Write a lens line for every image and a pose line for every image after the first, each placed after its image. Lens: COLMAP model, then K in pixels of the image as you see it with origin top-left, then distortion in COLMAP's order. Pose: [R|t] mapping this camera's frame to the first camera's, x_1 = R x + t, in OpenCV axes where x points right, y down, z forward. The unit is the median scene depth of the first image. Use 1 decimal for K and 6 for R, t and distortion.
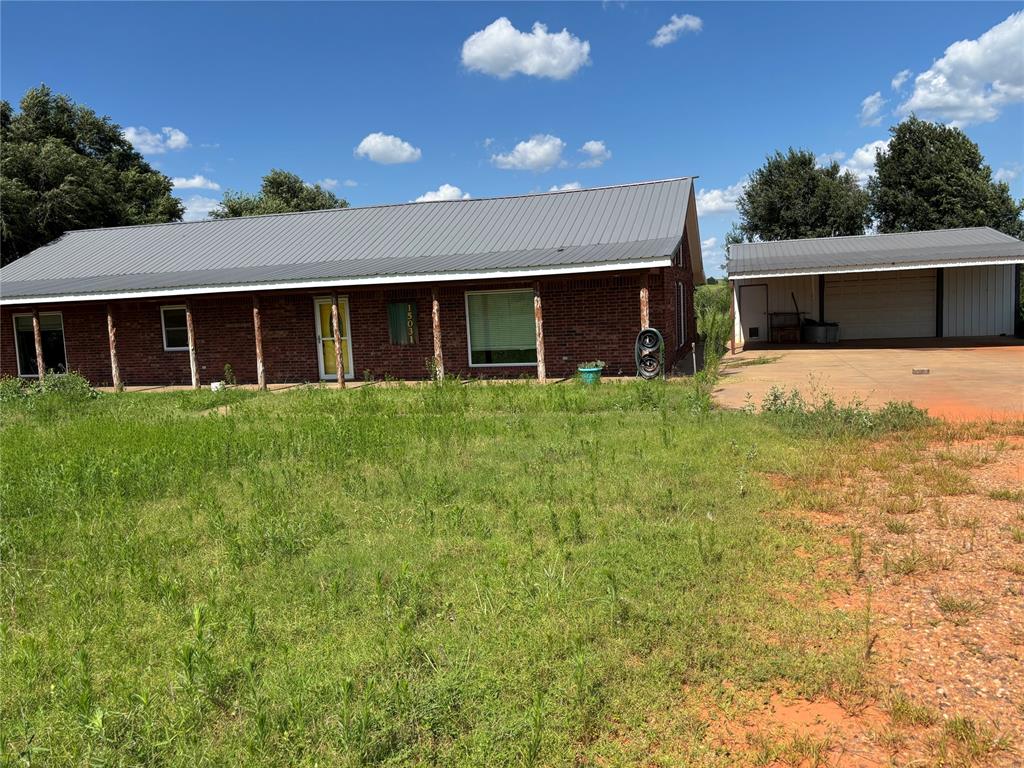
lens RADIAL K [[766.9, 0, 512.0], [0, 766.9, 384.0], [0, 0, 1]] dist [0.061374, -0.078733]
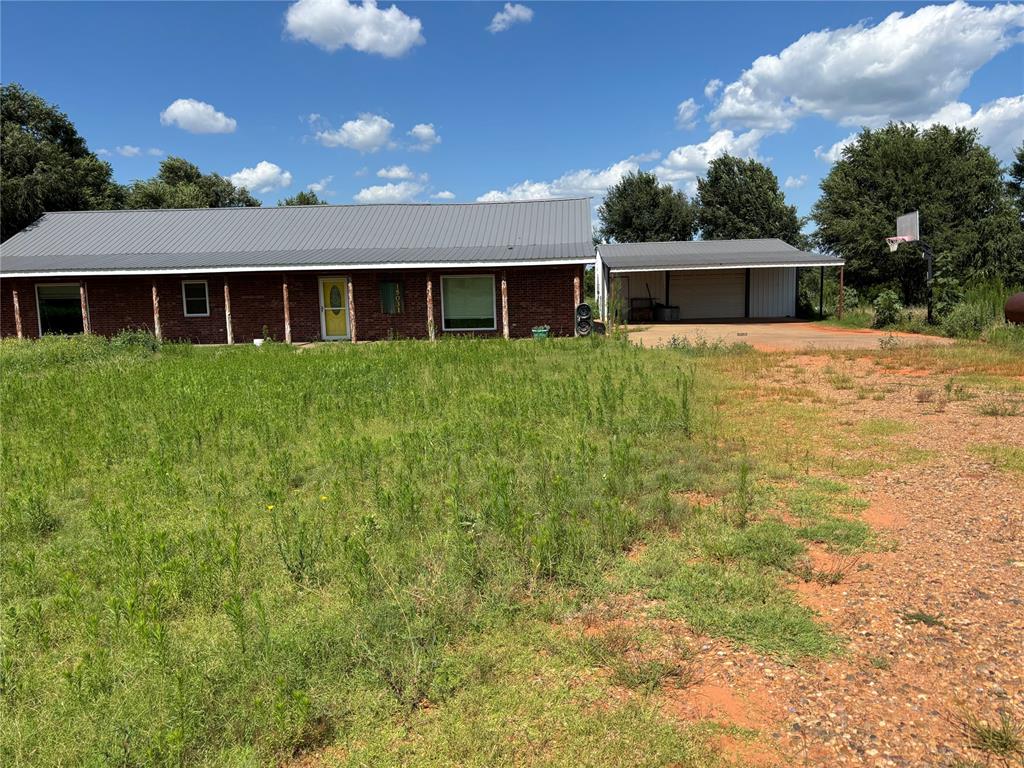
lens RADIAL K [[775.5, 0, 511.5], [0, 775.5, 394.5], [0, 0, 1]] dist [0.052020, -0.056343]
pose [[0.976763, -0.005221, 0.214258, -0.204469], [-0.000645, 0.999627, 0.027302, 0.048162], [-0.214320, -0.026806, 0.976395, -0.350504]]
